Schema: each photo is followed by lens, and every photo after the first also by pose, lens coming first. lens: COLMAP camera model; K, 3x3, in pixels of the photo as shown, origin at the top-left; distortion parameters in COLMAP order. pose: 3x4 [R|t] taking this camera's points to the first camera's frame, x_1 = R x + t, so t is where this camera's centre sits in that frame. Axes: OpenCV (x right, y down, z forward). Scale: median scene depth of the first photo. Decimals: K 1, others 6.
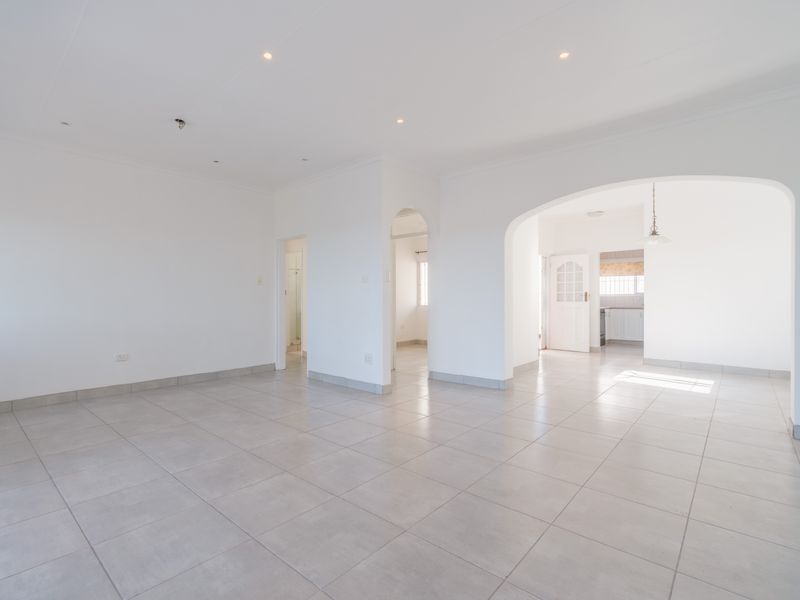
lens RADIAL K [[396.1, 0, 404.5], [0, 396.1, 297.5], [0, 0, 1]] dist [-0.001895, -0.000298]
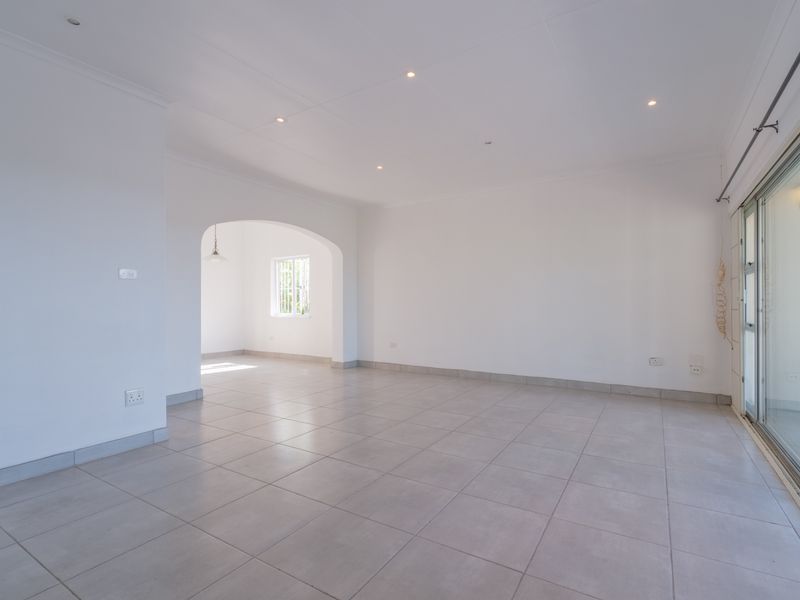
lens RADIAL K [[405.8, 0, 397.1], [0, 405.8, 305.3], [0, 0, 1]] dist [-0.001561, 0.000397]
pose [[-0.148340, 0.000538, 0.988936, -1.209785], [0.000057, 1.000000, -0.000535, 0.013018], [-0.988936, -0.000023, -0.148340, 1.037460]]
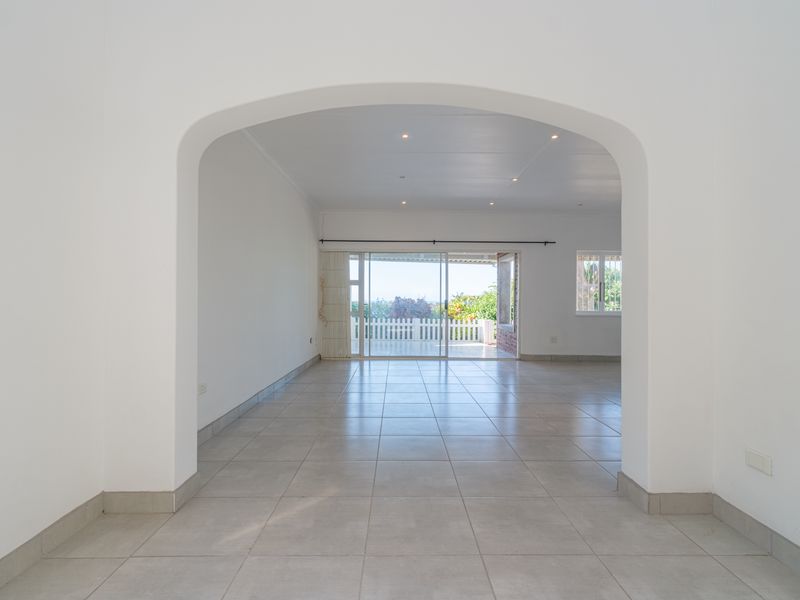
lens RADIAL K [[396.1, 0, 404.5], [0, 396.1, 297.5], [0, 0, 1]] dist [-0.001895, -0.000298]
pose [[-0.741182, -0.010452, -0.671223, 1.185827], [-0.005415, 0.999939, -0.009591, 0.005873], [0.671283, -0.003474, -0.741193, 1.787563]]
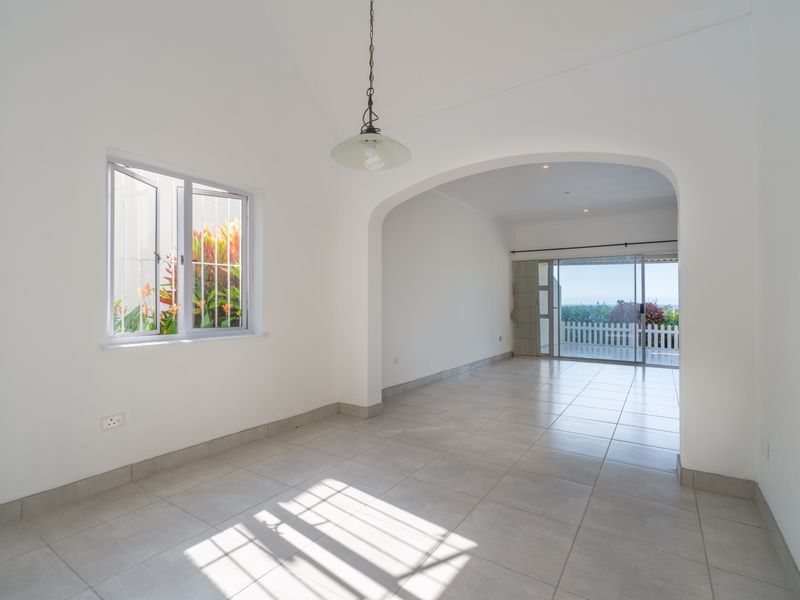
lens RADIAL K [[396.1, 0, 404.5], [0, 396.1, 297.5], [0, 0, 1]] dist [-0.001895, -0.000298]
pose [[-0.990025, -0.005581, -0.140784, 1.085791], [-0.003118, 0.999838, -0.017705, 0.006707], [0.140861, -0.017089, -0.989882, 2.264304]]
